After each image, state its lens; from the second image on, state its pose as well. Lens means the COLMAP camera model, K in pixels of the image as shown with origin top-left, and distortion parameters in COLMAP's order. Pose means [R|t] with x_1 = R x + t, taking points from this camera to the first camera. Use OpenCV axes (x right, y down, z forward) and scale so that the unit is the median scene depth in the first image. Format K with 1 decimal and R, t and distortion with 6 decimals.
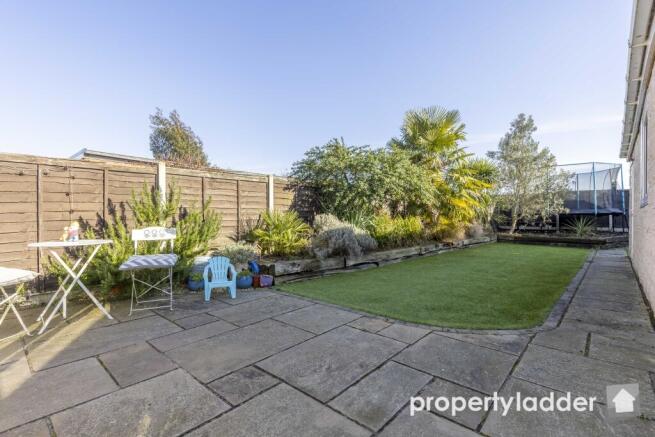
lens RADIAL K [[309.3, 0, 328.6], [0, 309.3, 221.7], [0, 0, 1]] dist [-0.000539, -0.001780]
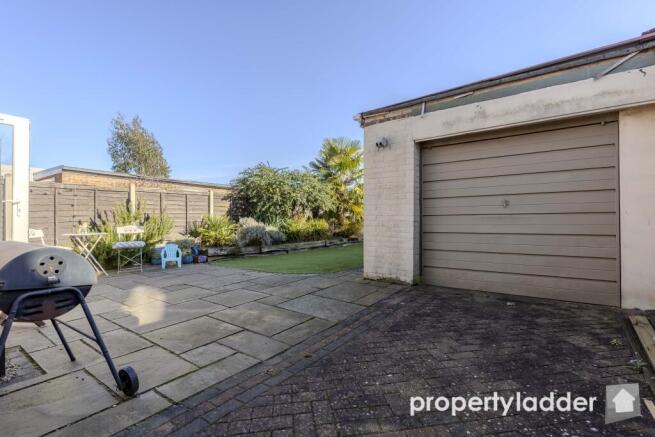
lens RADIAL K [[309.3, 0, 328.6], [0, 309.3, 221.7], [0, 0, 1]] dist [-0.000539, -0.001780]
pose [[0.994535, -0.004076, 0.104328, 0.227516], [0.004937, 0.999956, -0.007997, 0.010086], [-0.104291, 0.008468, 0.994511, -0.533901]]
